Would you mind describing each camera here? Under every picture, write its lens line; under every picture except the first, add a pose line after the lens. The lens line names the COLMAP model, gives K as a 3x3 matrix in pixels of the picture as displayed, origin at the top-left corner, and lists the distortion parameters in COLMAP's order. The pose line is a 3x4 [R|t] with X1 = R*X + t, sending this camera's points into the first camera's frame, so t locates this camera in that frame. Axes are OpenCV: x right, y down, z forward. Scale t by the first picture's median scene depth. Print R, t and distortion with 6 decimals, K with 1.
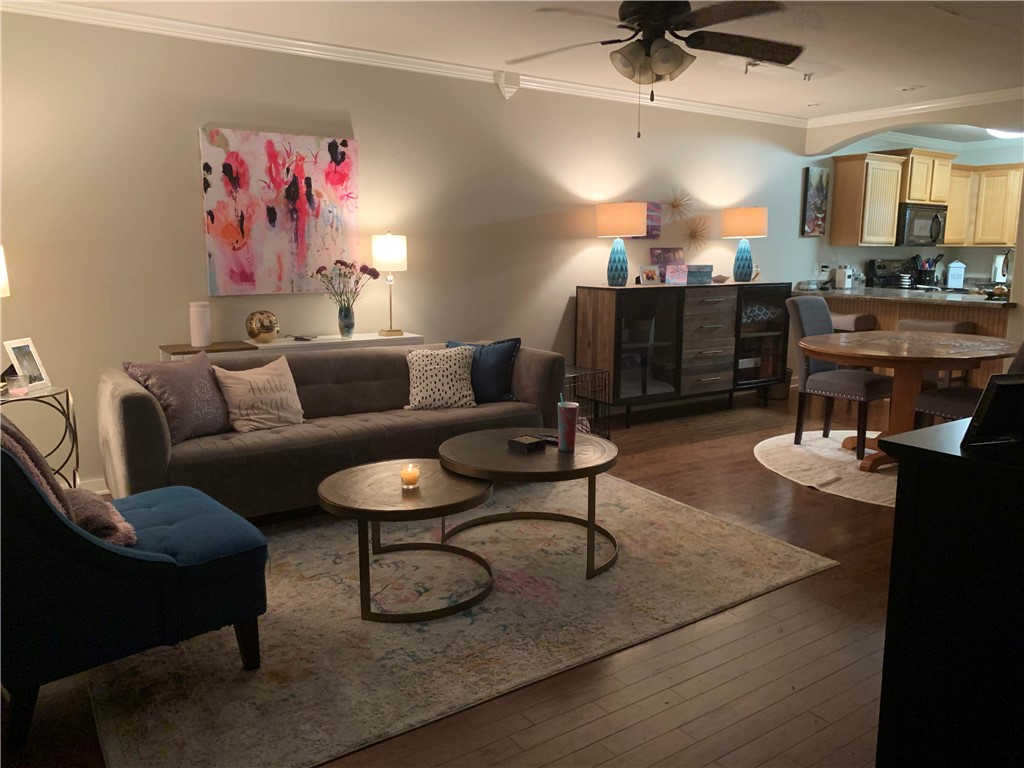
lens RADIAL K [[777.8, 0, 511.8], [0, 777.8, 378.9], [0, 0, 1]] dist [0.017229, -0.031748]
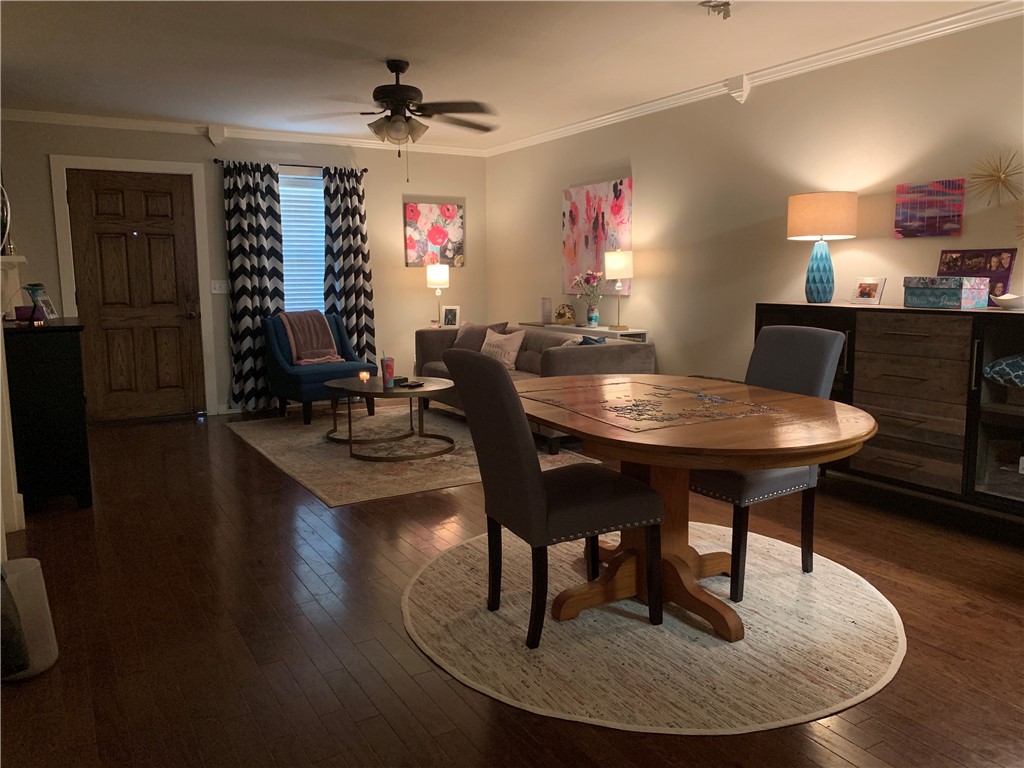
lens RADIAL K [[777.8, 0, 504.5], [0, 777.8, 380.7], [0, 0, 1]] dist [0.017229, -0.031748]
pose [[-0.065911, 0.134391, -0.988734, 1.152349], [-0.153824, 0.977675, 0.143142, -0.133458], [0.985898, 0.161525, -0.043767, 0.921143]]
